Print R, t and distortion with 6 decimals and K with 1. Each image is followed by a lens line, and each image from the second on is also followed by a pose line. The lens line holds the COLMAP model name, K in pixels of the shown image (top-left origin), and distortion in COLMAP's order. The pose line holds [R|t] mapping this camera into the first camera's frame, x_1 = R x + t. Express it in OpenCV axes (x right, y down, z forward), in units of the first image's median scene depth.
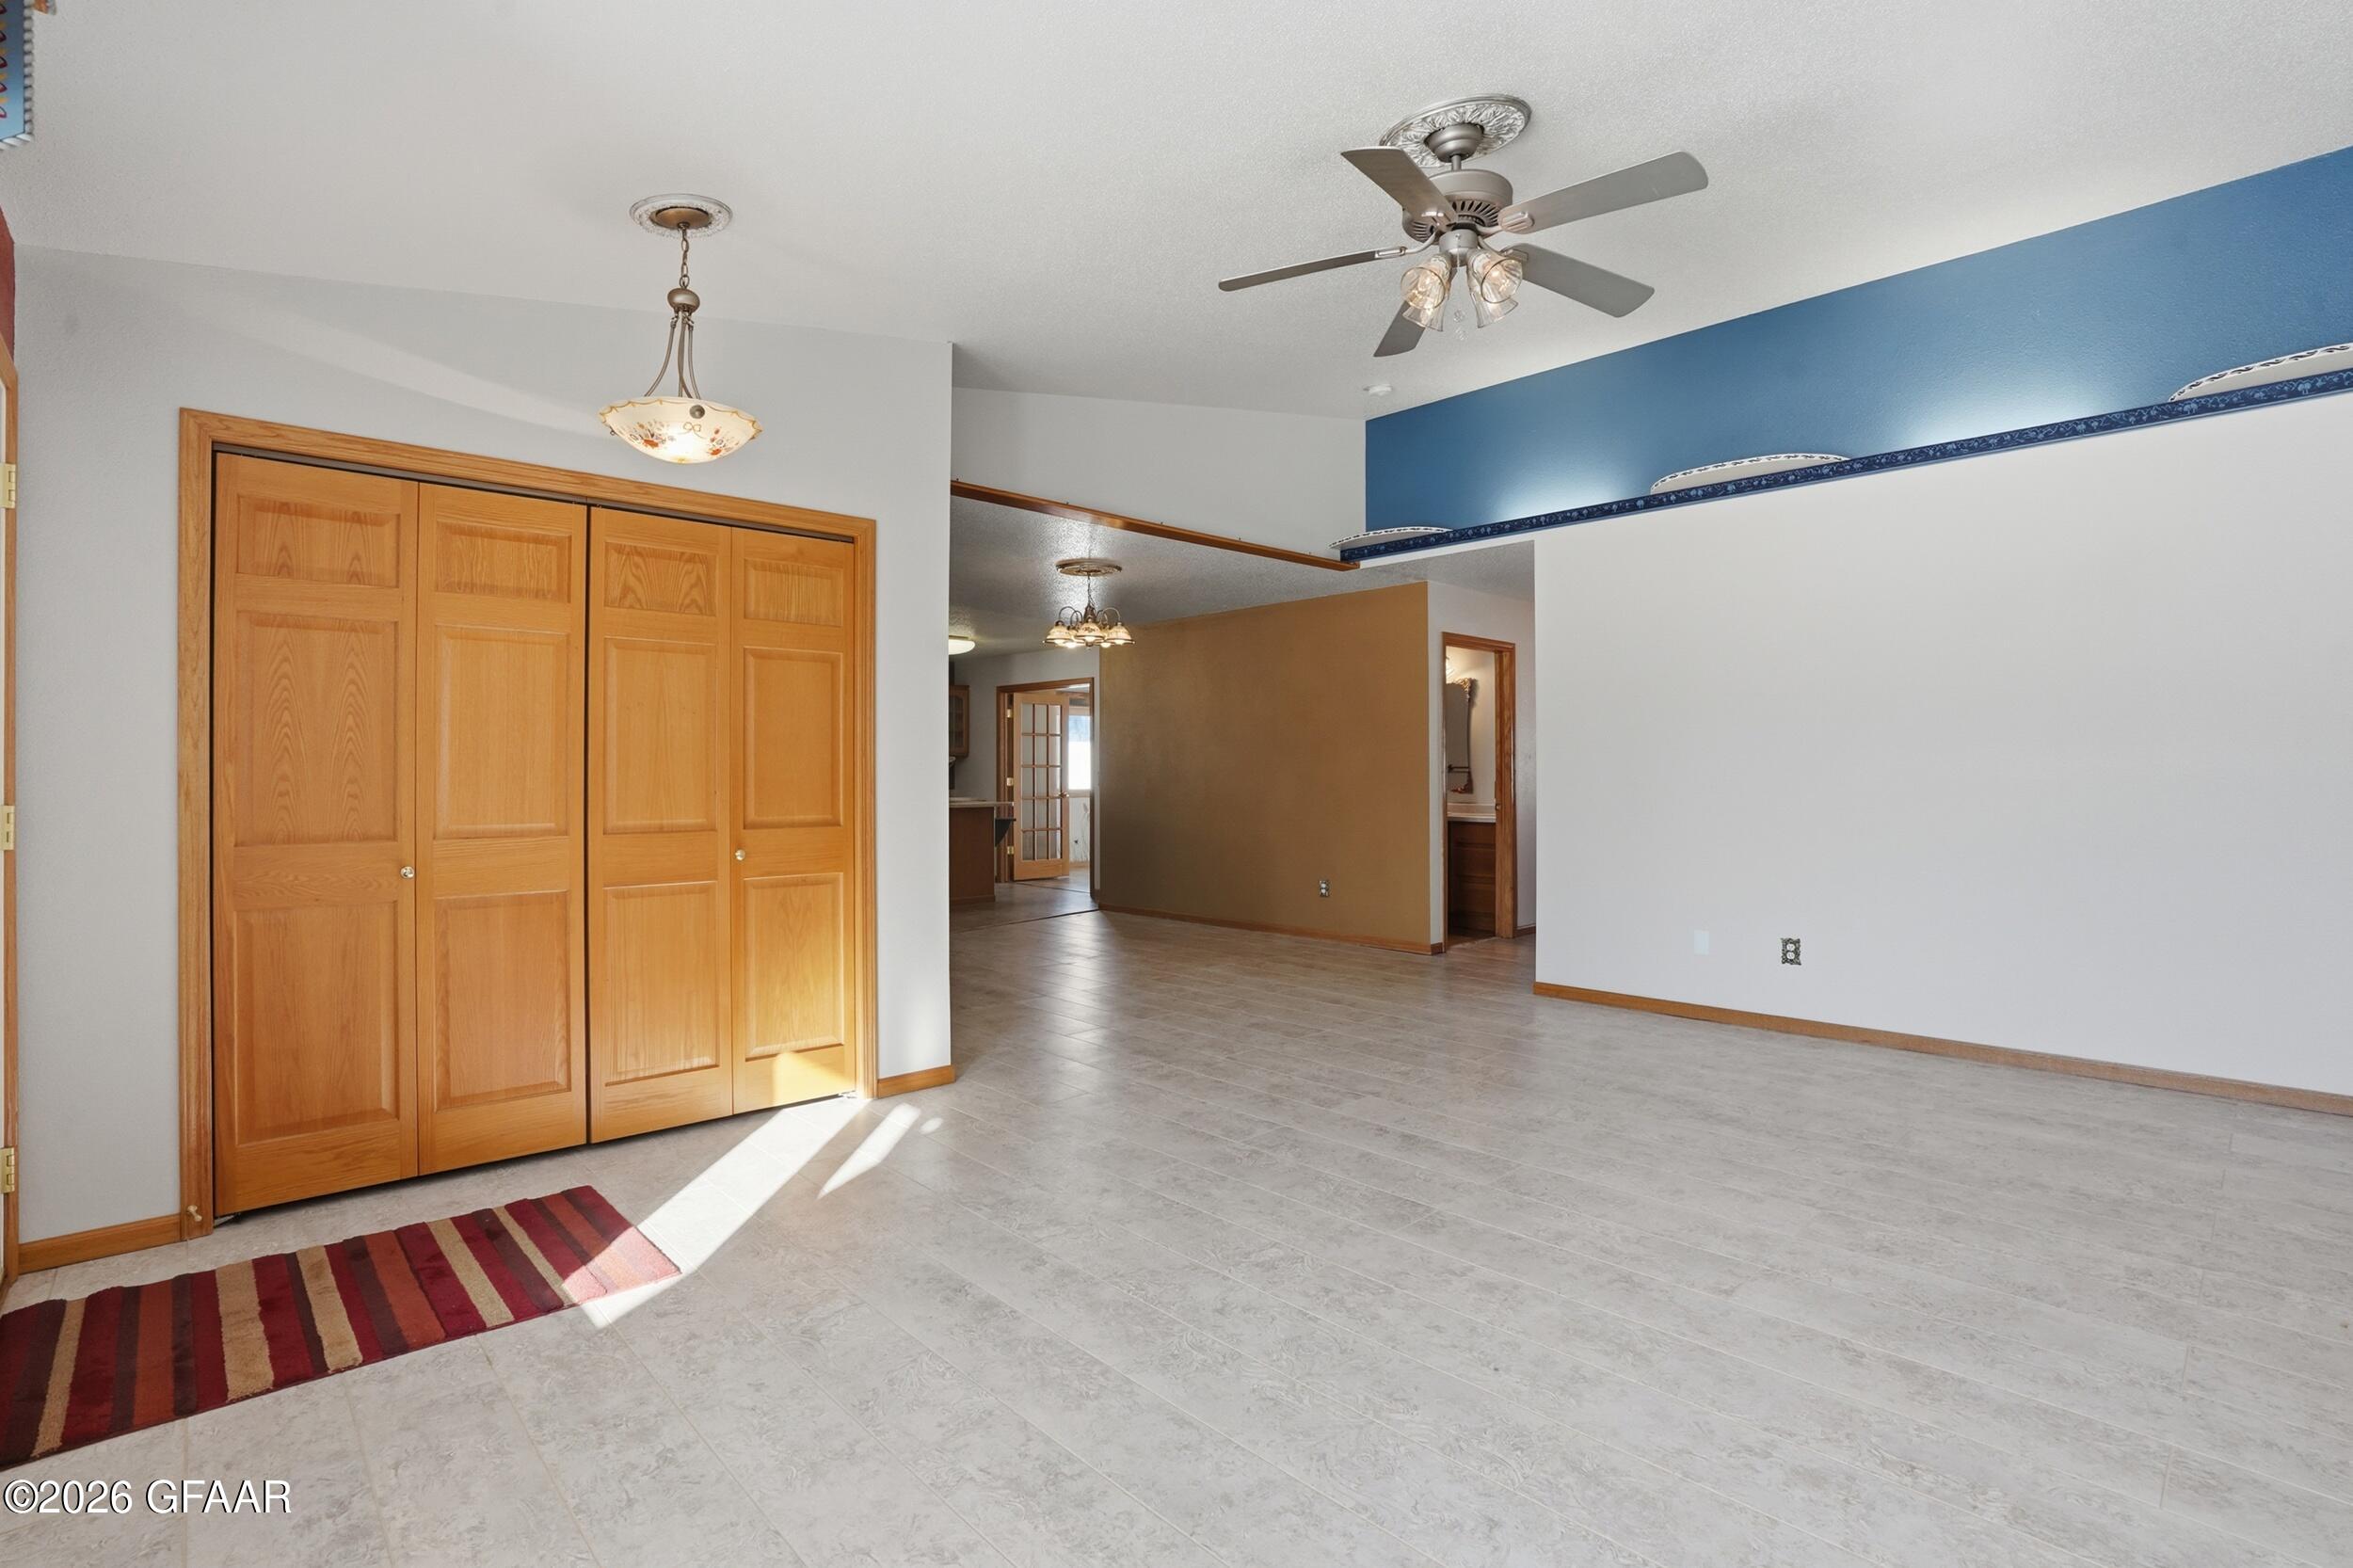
lens RADIAL K [[1109.0, 0, 1166.1], [0, 1109.0, 760.7], [0, 0, 1]] dist [-0.058122, 0.017537]
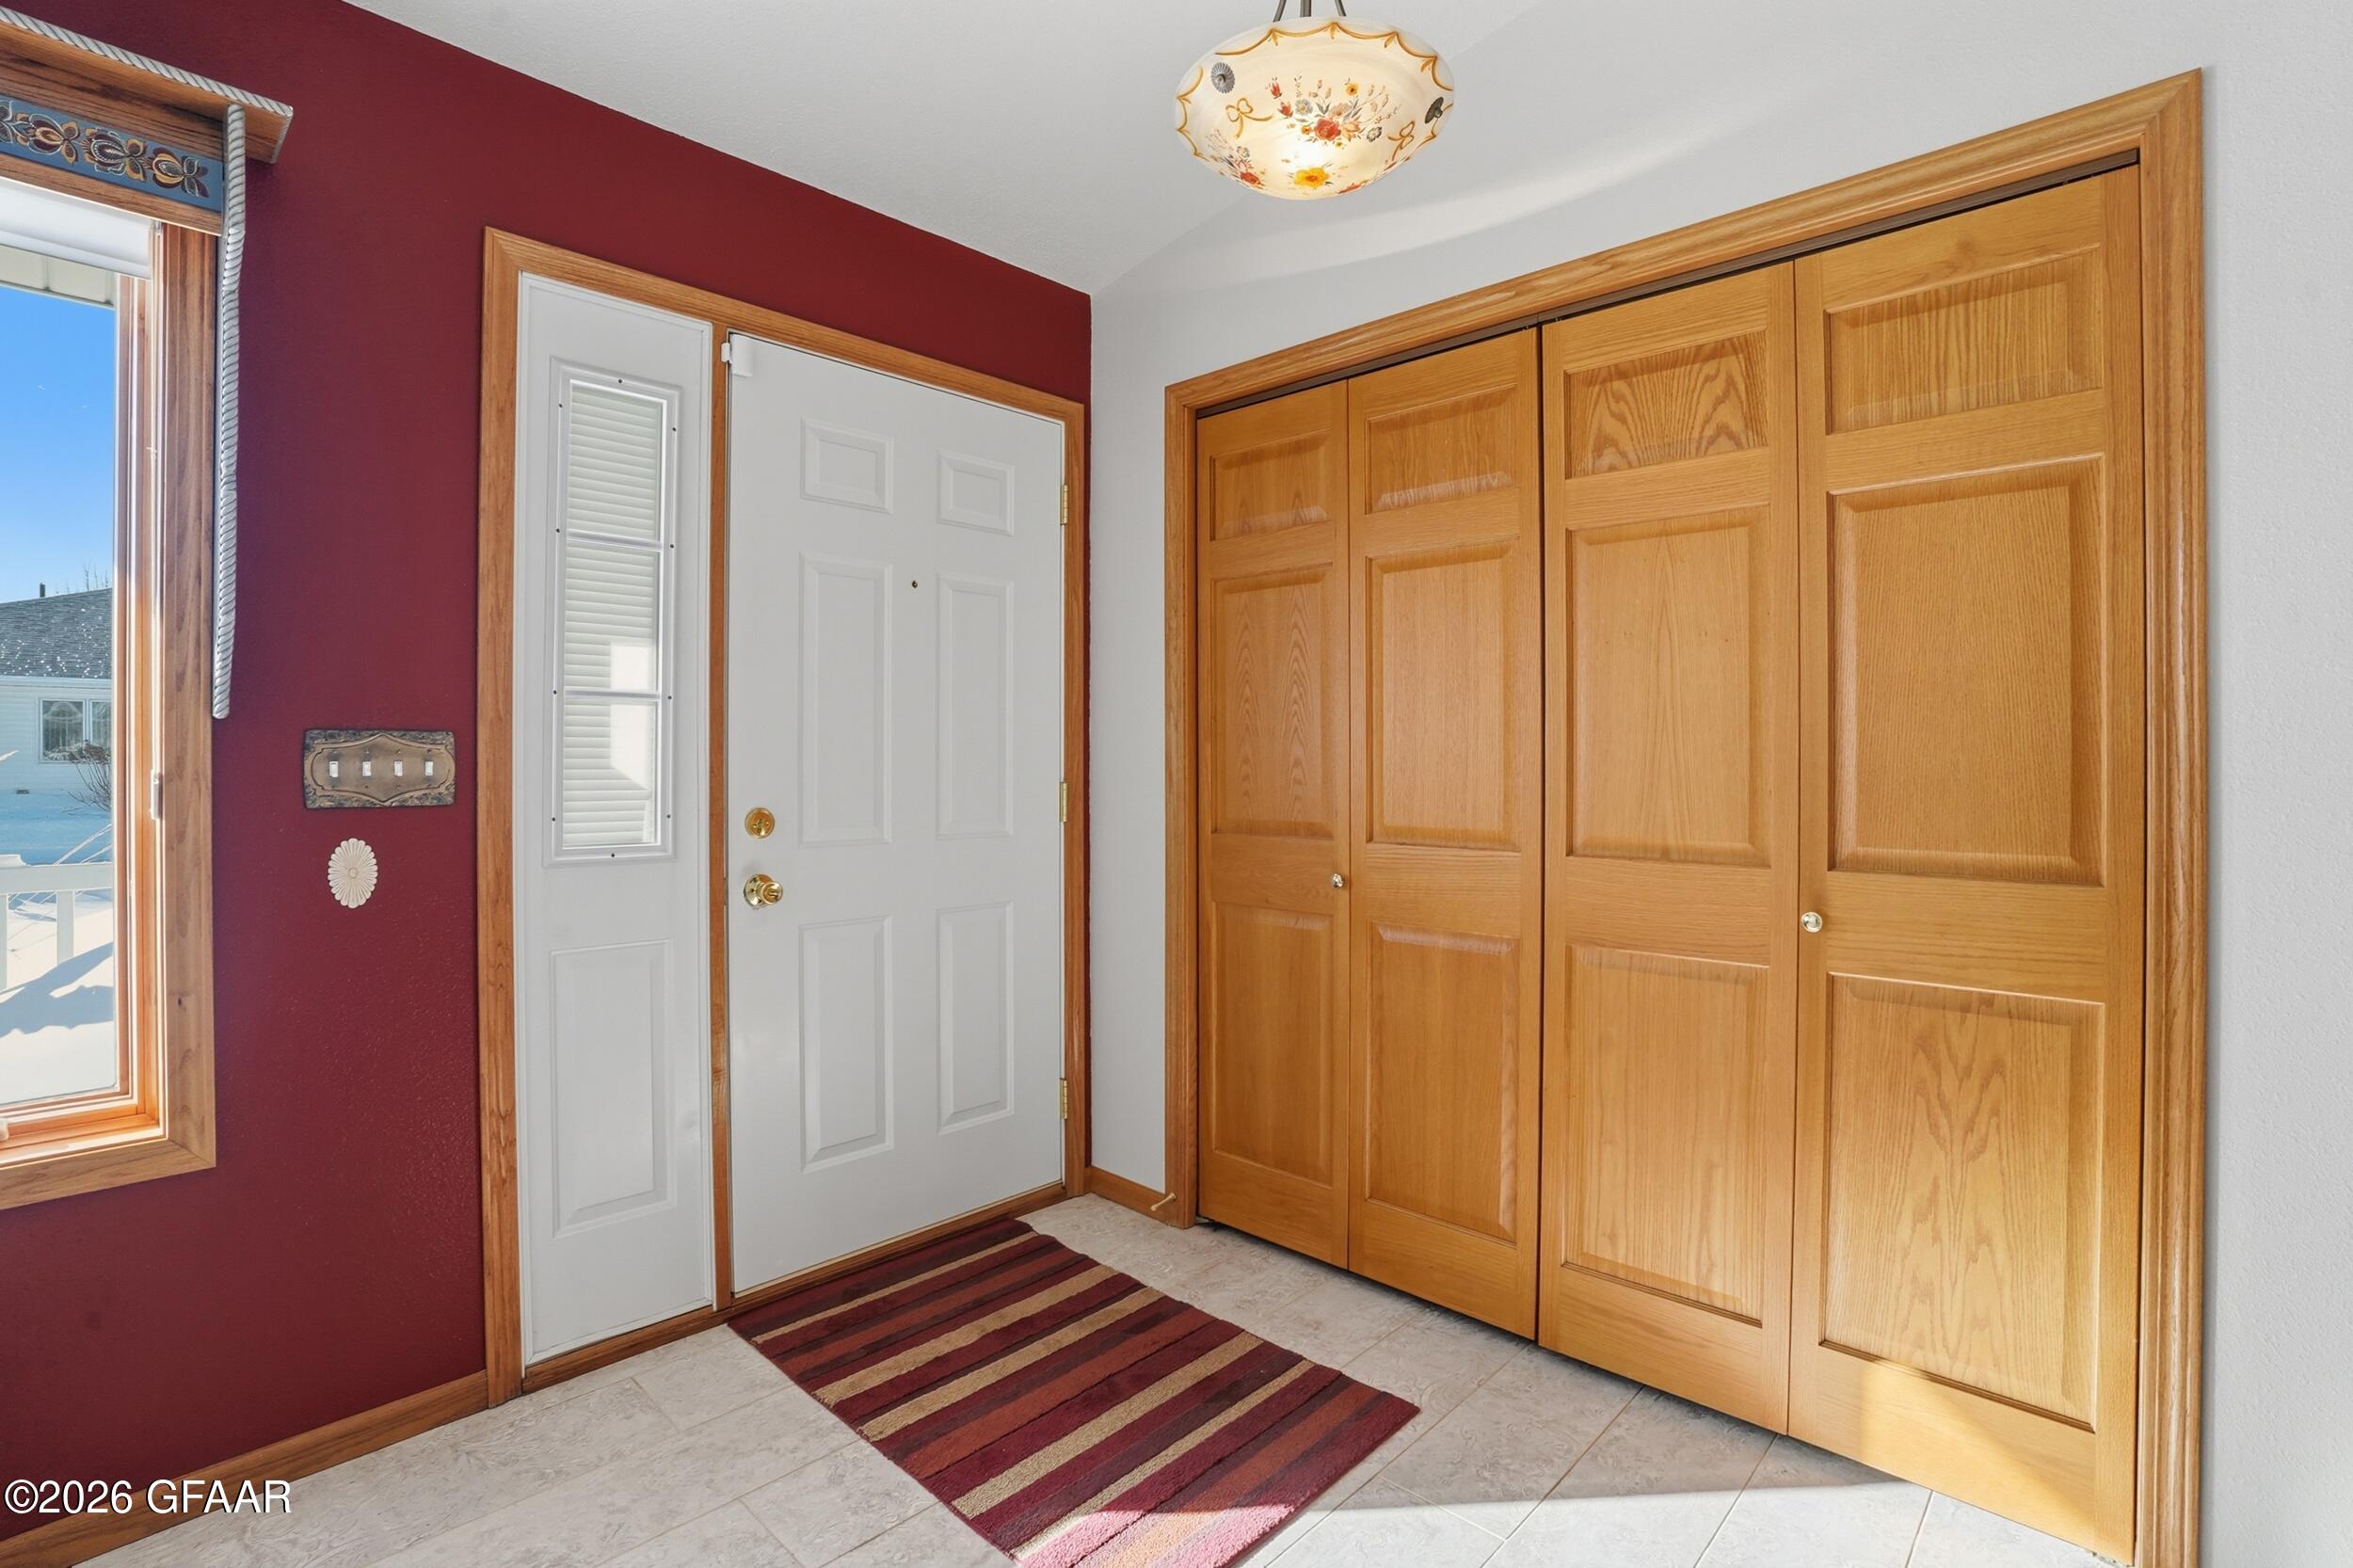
lens RADIAL K [[1109.0, 0, 1167.5], [0, 1109.0, 760.3], [0, 0, 1]] dist [-0.058122, 0.017537]
pose [[0.069545, 0.005035, -0.997566, 0.087689], [0.011305, 0.999919, 0.005835, 0.009602], [0.997515, -0.011683, 0.069482, 0.809818]]
